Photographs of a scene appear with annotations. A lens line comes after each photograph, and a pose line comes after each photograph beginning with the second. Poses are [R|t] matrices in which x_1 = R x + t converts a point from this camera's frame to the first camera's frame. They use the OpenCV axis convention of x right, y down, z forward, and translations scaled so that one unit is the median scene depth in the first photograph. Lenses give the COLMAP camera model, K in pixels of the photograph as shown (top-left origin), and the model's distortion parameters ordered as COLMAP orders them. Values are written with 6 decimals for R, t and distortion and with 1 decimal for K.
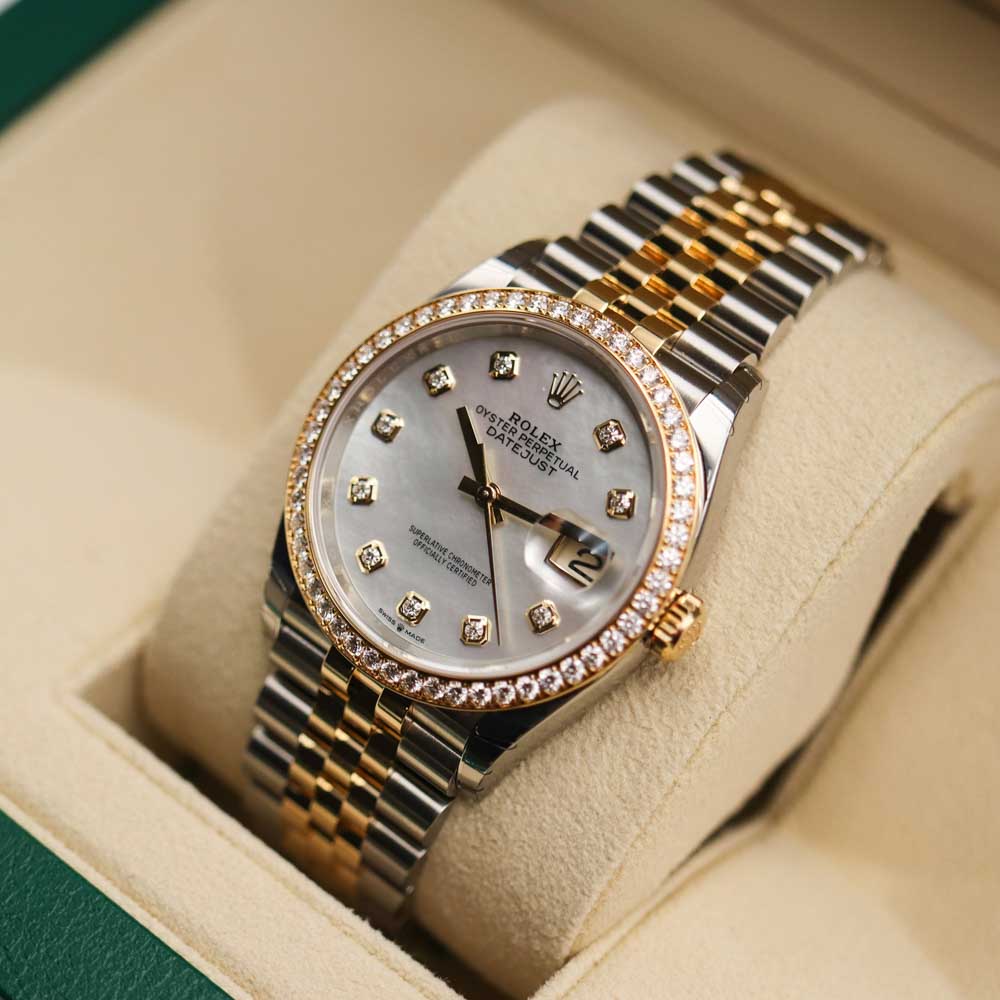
lens RADIAL K [[2515.4, 0, 505.4], [0, 2515.4, 494.9], [0, 0, 1]] dist [-0.151997, 0.000000]
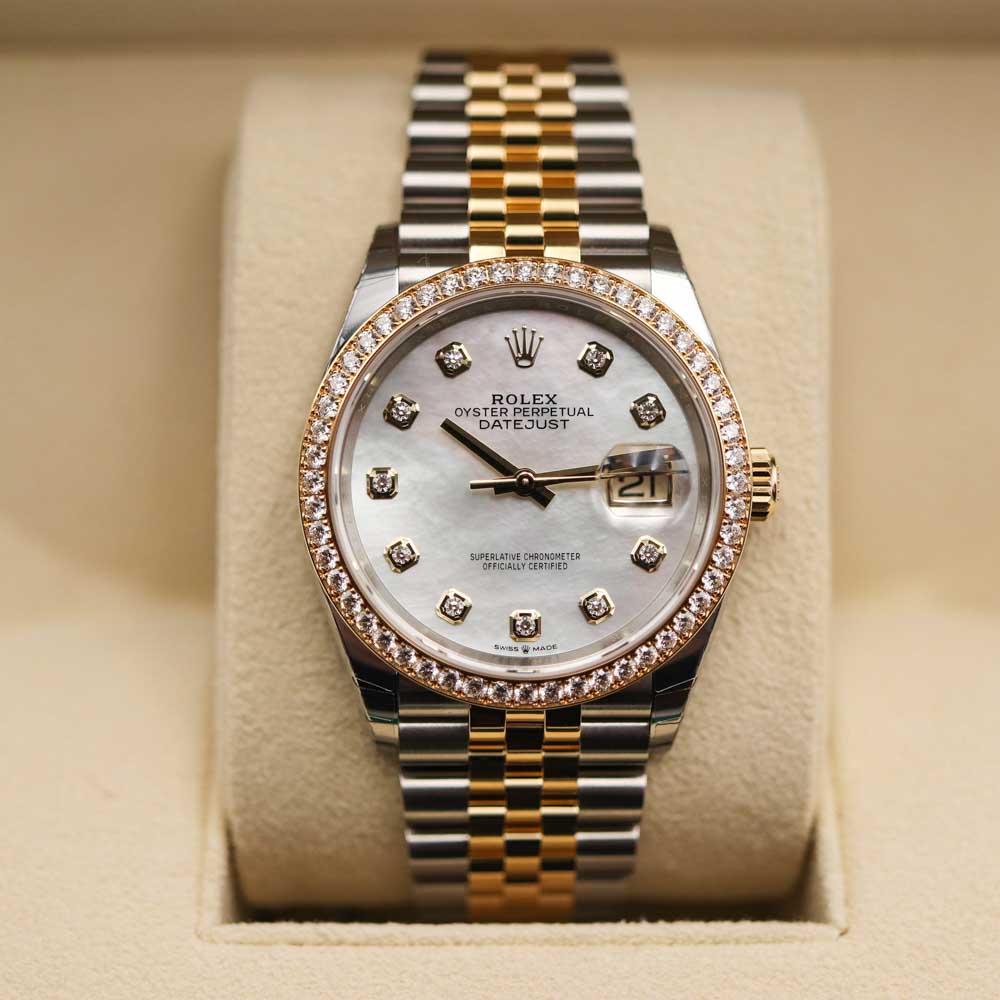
lens RADIAL K [[2515.4, 0, 498.7], [0, 2515.4, 500.1], [0, 0, 1]] dist [-0.151997, 0.000000]
pose [[0.767410, -0.558350, 0.315163, -0.315627], [0.531695, 0.828902, 0.173843, -0.163474], [-0.358305, 0.034162, 0.932979, 0.116365]]
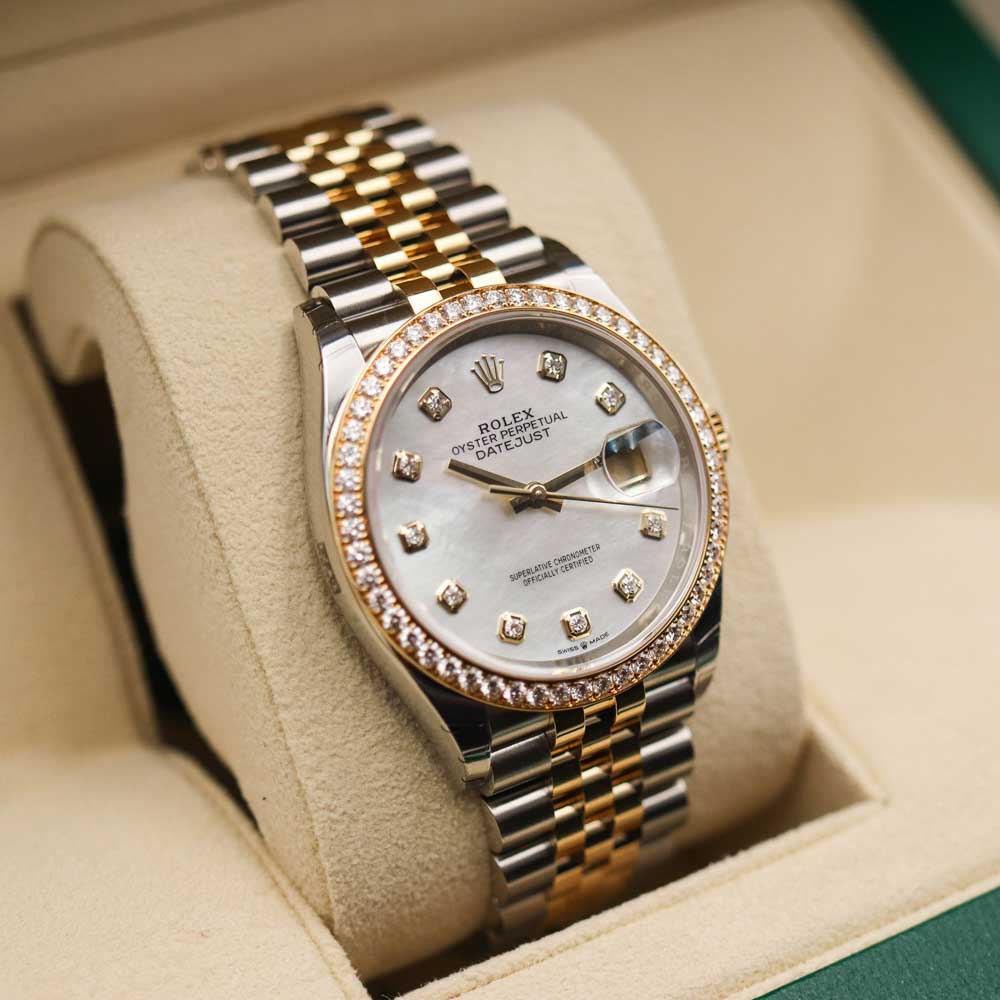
lens RADIAL K [[2515.4, 0, 503.2], [0, 2515.4, 505.6], [0, 0, 1]] dist [-0.151997, 0.000000]
pose [[0.379993, -0.730900, 0.566913, -0.578742], [0.656038, 0.645021, 0.391870, -0.395101], [-0.652088, 0.223009, 0.724602, 0.281390]]
